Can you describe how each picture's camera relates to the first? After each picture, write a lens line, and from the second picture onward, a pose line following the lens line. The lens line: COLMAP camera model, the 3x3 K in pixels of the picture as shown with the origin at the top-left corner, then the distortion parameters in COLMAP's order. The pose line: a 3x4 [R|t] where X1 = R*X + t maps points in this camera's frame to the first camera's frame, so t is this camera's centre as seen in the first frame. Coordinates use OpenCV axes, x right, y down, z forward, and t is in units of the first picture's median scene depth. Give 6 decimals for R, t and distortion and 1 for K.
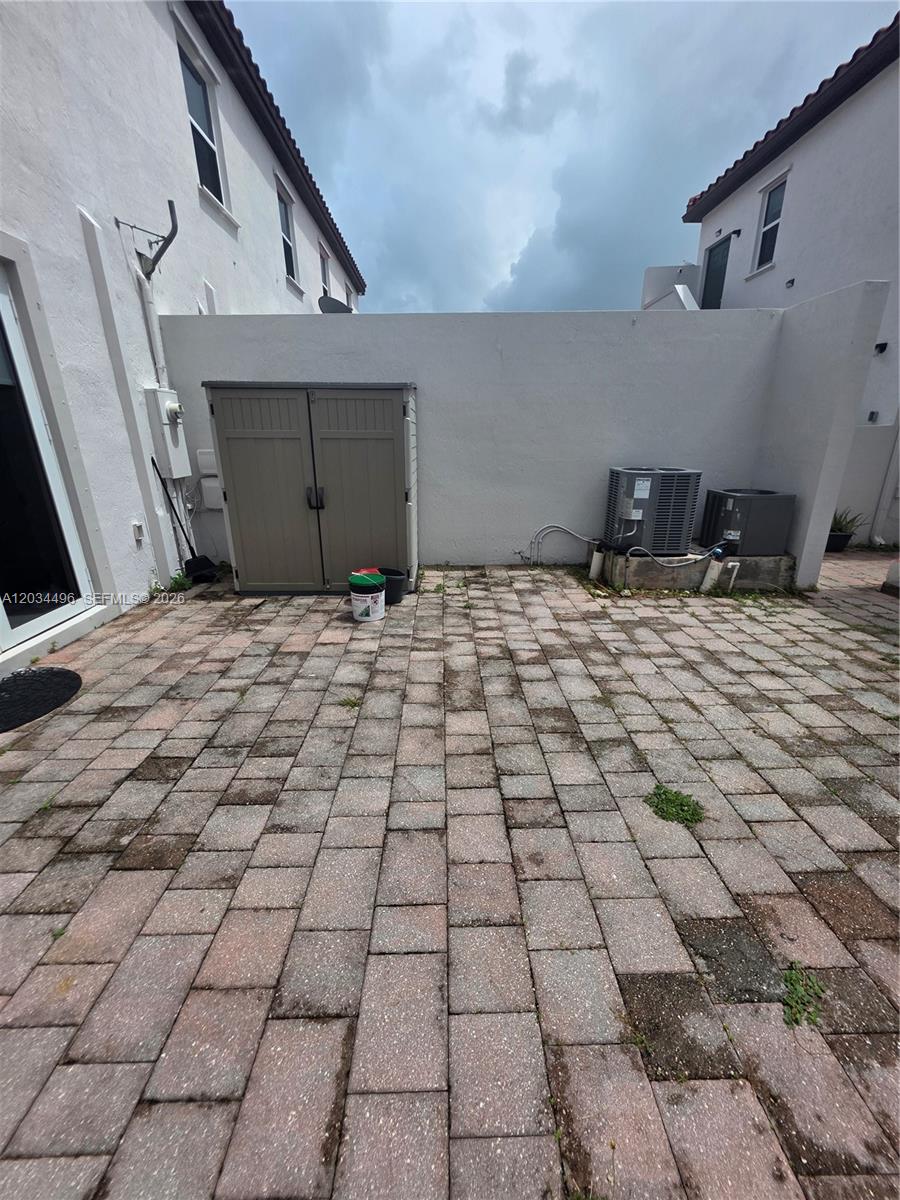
lens RADIAL K [[477.9, 0, 453.9], [0, 477.9, 599.6], [0, 0, 1]] dist [0.002837, -0.000407]
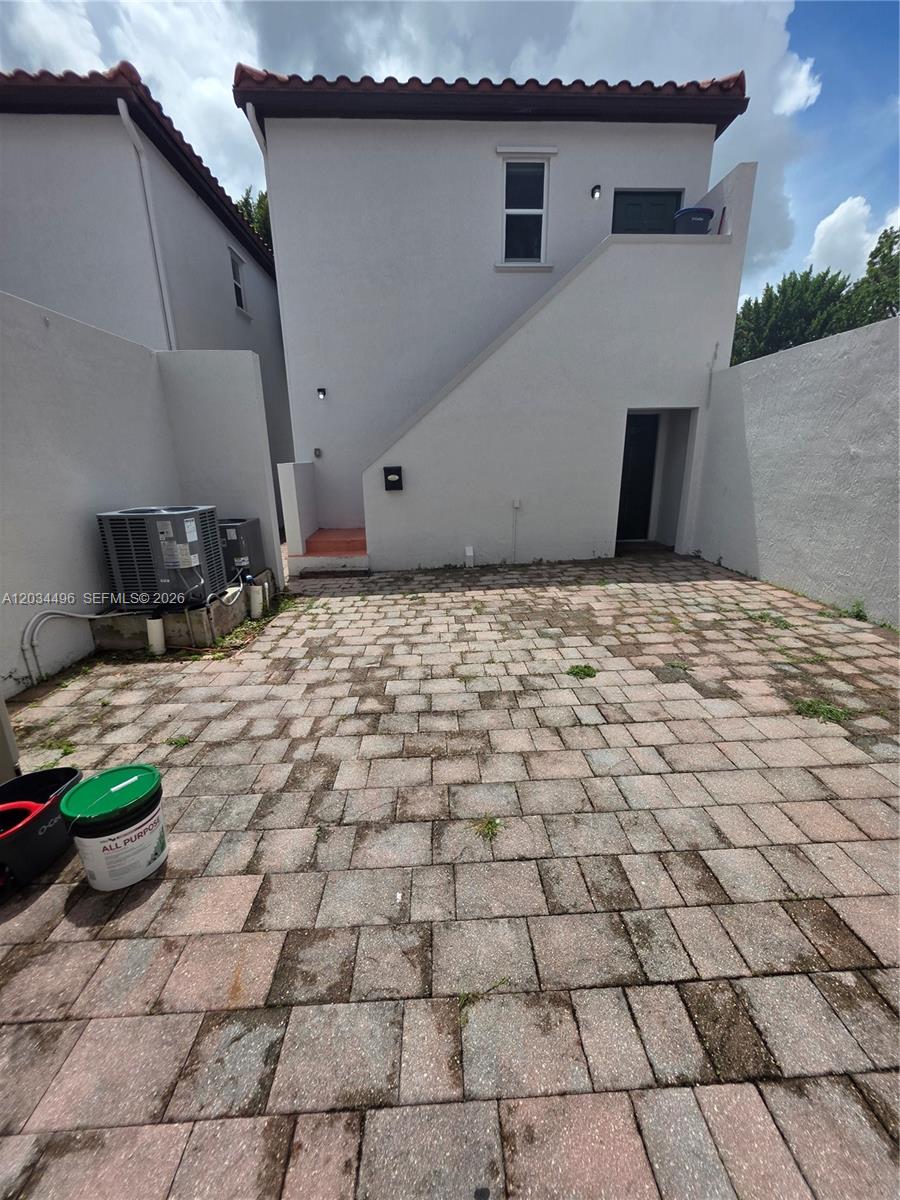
lens RADIAL K [[477.9, 0, 453.9], [0, 477.9, 599.6], [0, 0, 1]] dist [0.002837, -0.000407]
pose [[-0.015201, -0.272592, 0.962010, -0.694463], [0.341956, 0.902689, 0.261187, -0.258273], [-0.939593, 0.332935, 0.079493, 0.739245]]
